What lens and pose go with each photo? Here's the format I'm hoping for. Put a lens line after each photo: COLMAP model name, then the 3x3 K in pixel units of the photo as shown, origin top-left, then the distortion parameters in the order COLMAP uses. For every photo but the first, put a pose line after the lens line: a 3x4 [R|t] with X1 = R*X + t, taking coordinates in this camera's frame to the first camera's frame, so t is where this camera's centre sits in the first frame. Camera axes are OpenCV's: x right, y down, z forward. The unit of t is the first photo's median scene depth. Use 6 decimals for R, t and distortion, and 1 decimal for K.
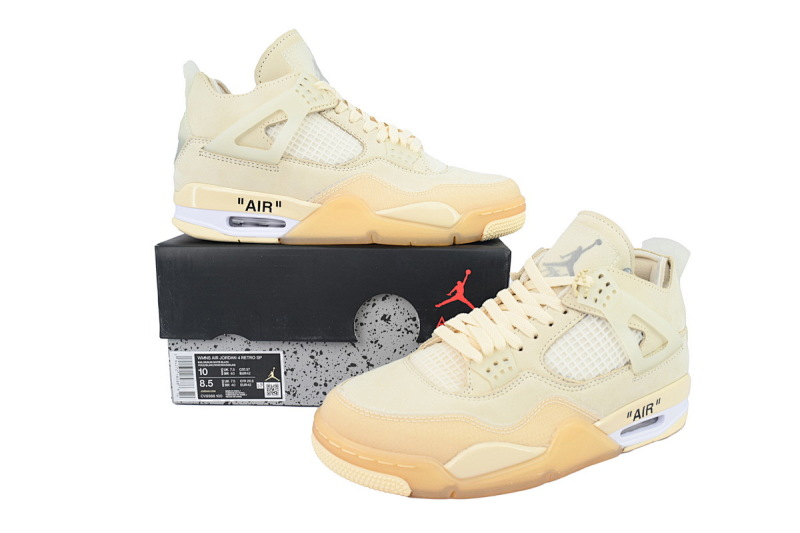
lens RADIAL K [[671.7, 0, 400.0], [0, 671.7, 266.5], [0, 0, 1]] dist [0.001152, 0.000229]
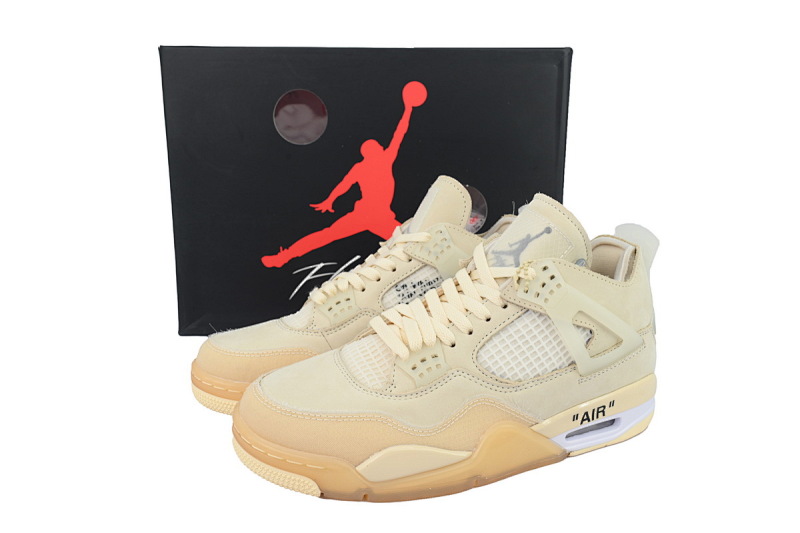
lens RADIAL K [[671.7, 0, 400.0], [0, 671.7, 266.5], [0, 0, 1]] dist [0.001152, 0.000229]
pose [[0.995720, 0.022069, -0.089752, 0.187107], [-0.016915, 0.998186, 0.057780, -0.038372], [0.090865, -0.056014, 0.994287, 0.072277]]
